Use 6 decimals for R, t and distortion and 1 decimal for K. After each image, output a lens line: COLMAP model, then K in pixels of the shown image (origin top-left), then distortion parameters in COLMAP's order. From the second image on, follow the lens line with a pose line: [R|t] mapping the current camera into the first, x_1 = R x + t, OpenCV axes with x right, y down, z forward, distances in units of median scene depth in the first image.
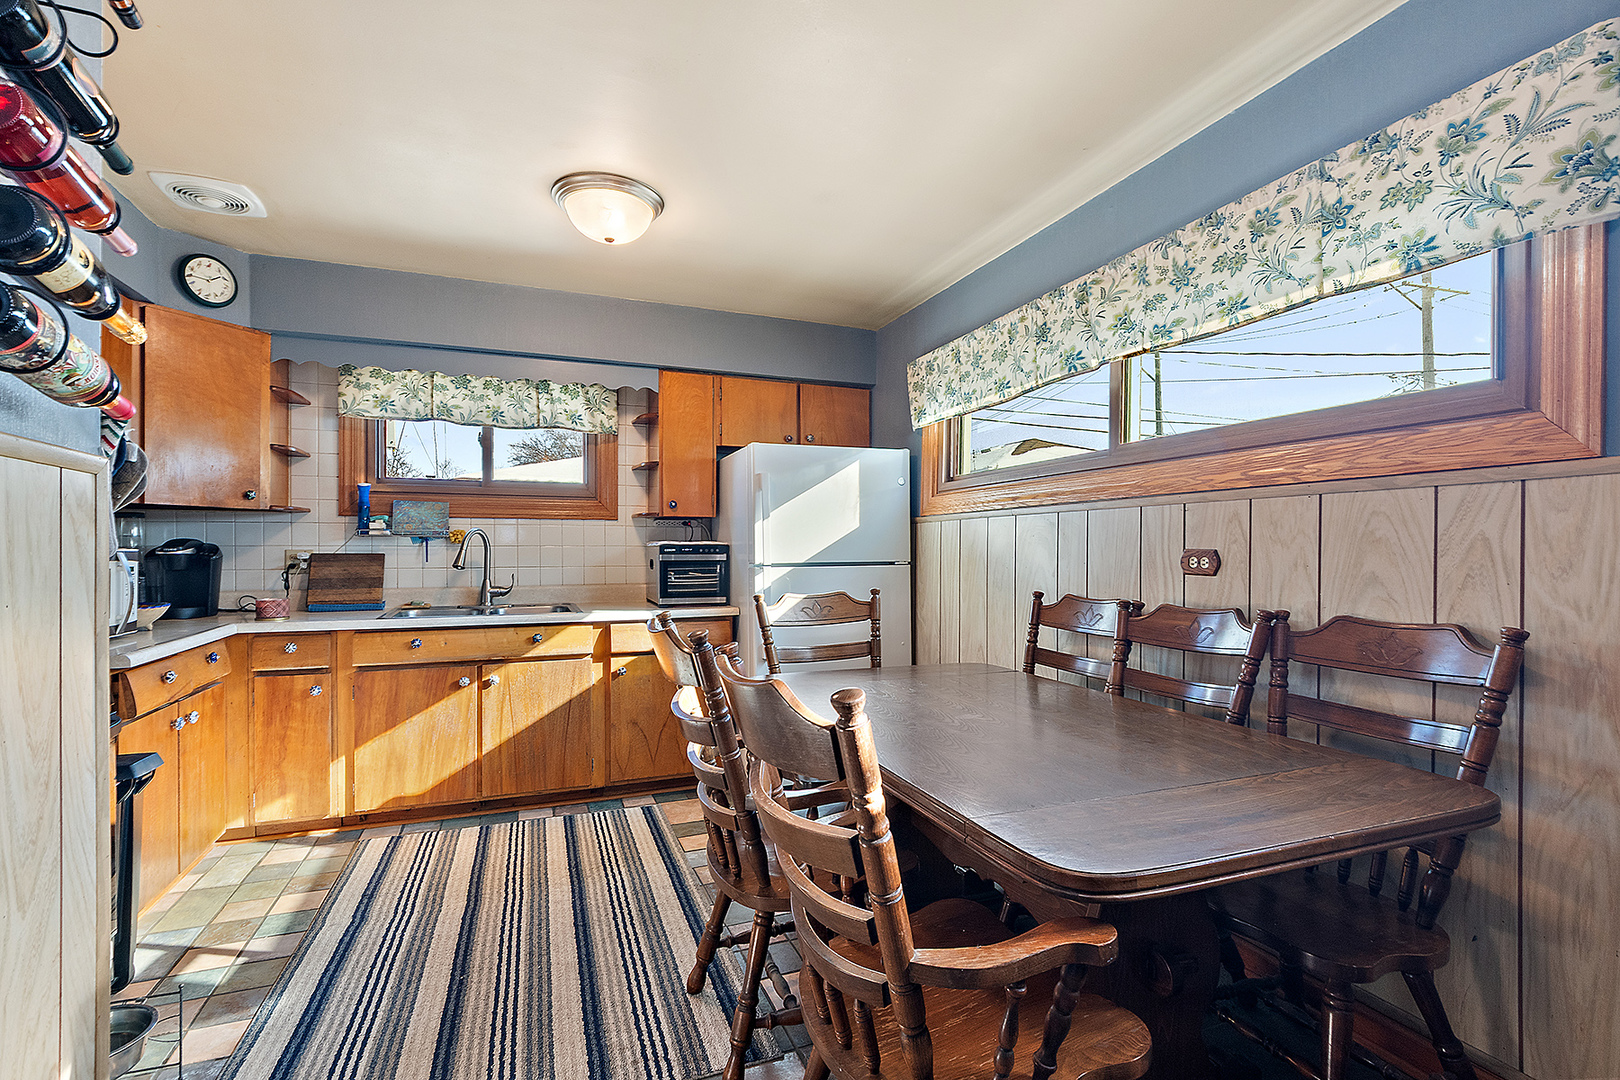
lens RADIAL K [[745.8, 0, 804.7], [0, 745.8, 554.8], [0, 0, 1]] dist [-0.002809, -0.001401]
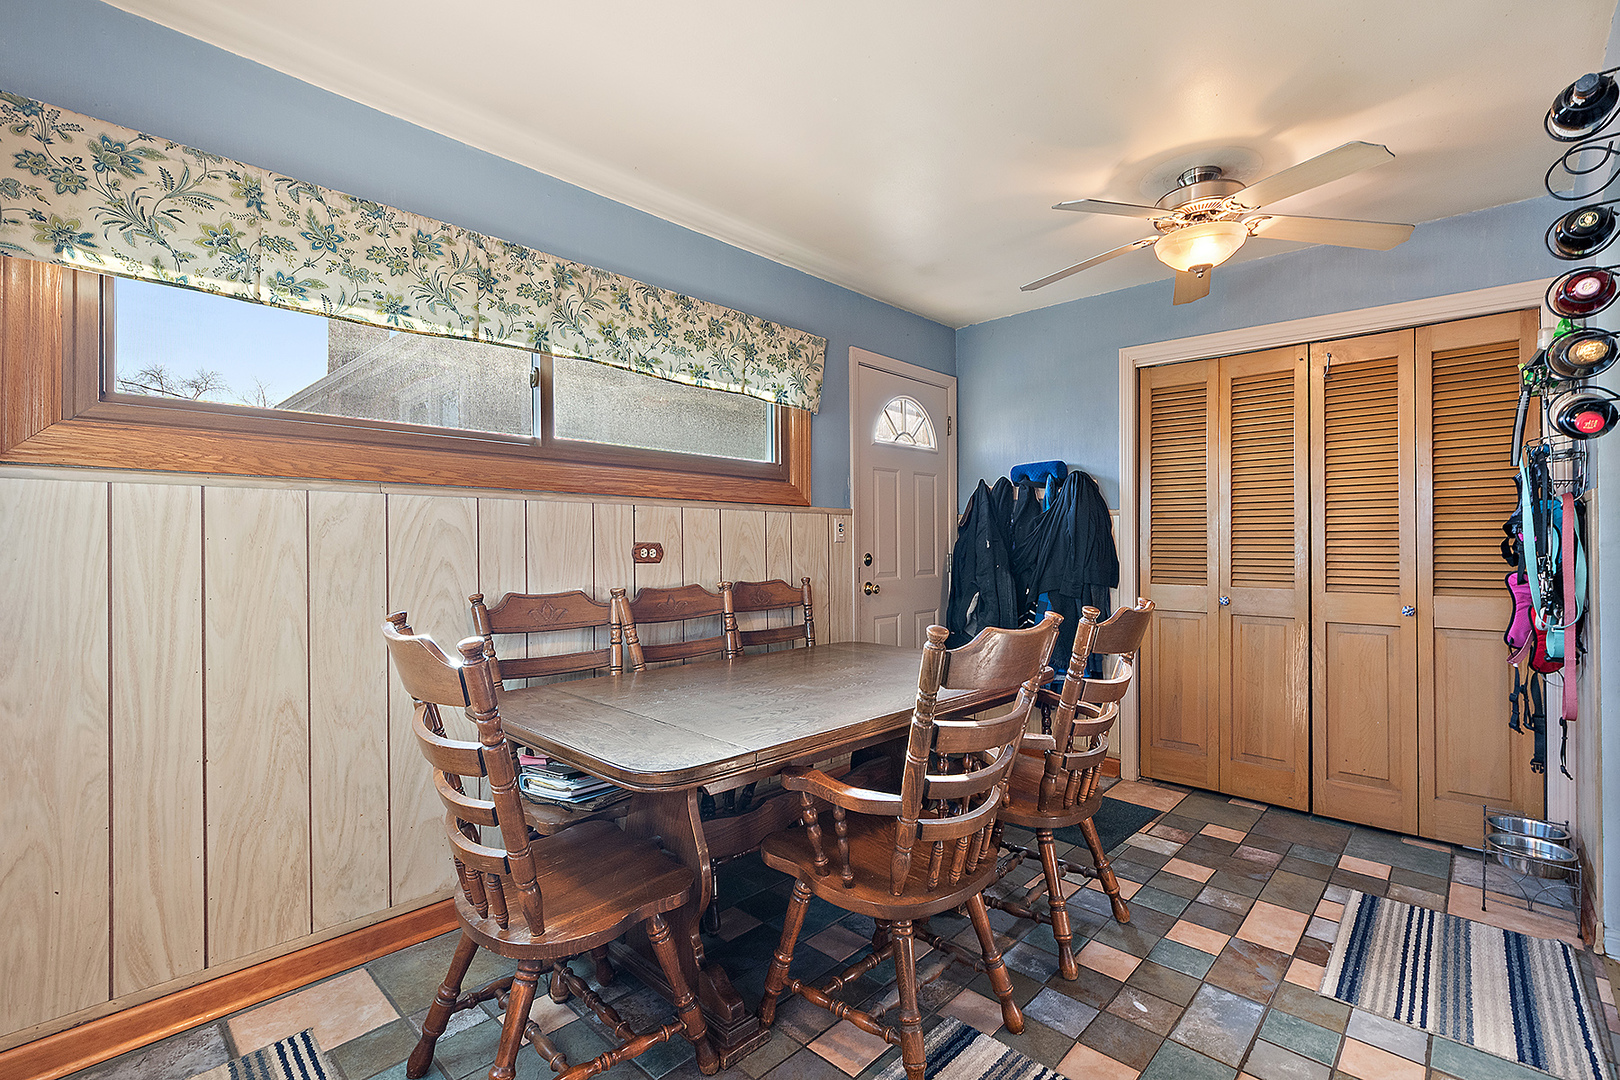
lens RADIAL K [[723.2, 0, 801.3], [0, 723.2, 540.7], [0, 0, 1]] dist [-0.000682, -0.000610]
pose [[-0.430515, 0.001455, 0.902582, -0.700334], [0.003111, 0.999995, -0.000128, -0.009573], [-0.902578, 0.002753, -0.430517, 1.307053]]
